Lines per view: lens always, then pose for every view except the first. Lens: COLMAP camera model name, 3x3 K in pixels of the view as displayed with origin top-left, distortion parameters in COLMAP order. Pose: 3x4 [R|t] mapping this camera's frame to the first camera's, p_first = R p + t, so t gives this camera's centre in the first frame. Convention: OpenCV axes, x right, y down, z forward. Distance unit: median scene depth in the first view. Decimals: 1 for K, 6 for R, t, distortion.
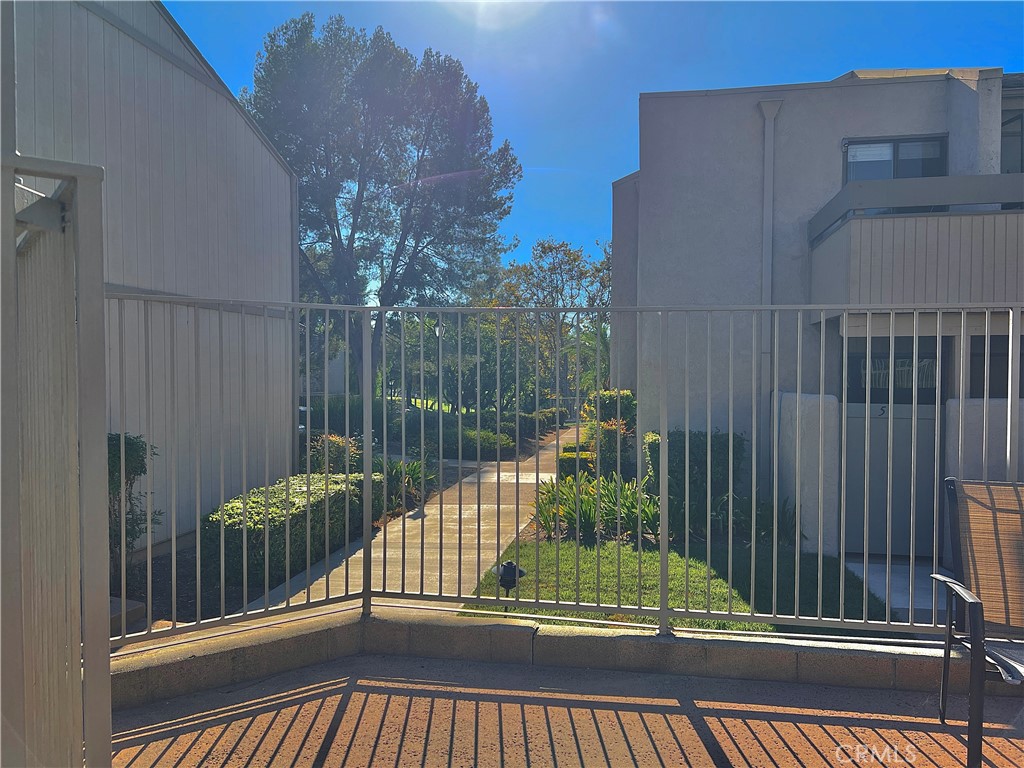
lens RADIAL K [[778.4, 0, 512.0], [0, 778.4, 384.0], [0, 0, 1]] dist [-0.003960, -0.006458]
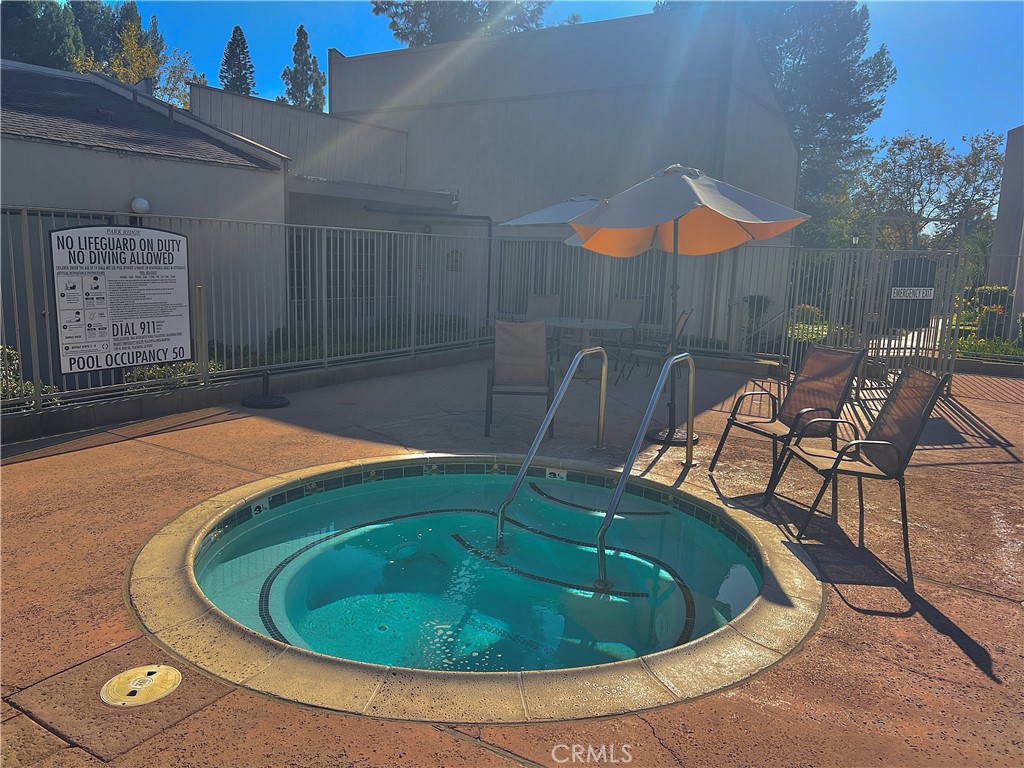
lens RADIAL K [[778.4, 0, 512.0], [0, 778.4, 384.0], [0, 0, 1]] dist [-0.003960, -0.006458]
pose [[0.925973, 0.088192, -0.367146, -0.045244], [-0.034832, 0.988146, 0.149513, 0.000799], [0.375980, -0.125656, 0.918069, -0.204217]]
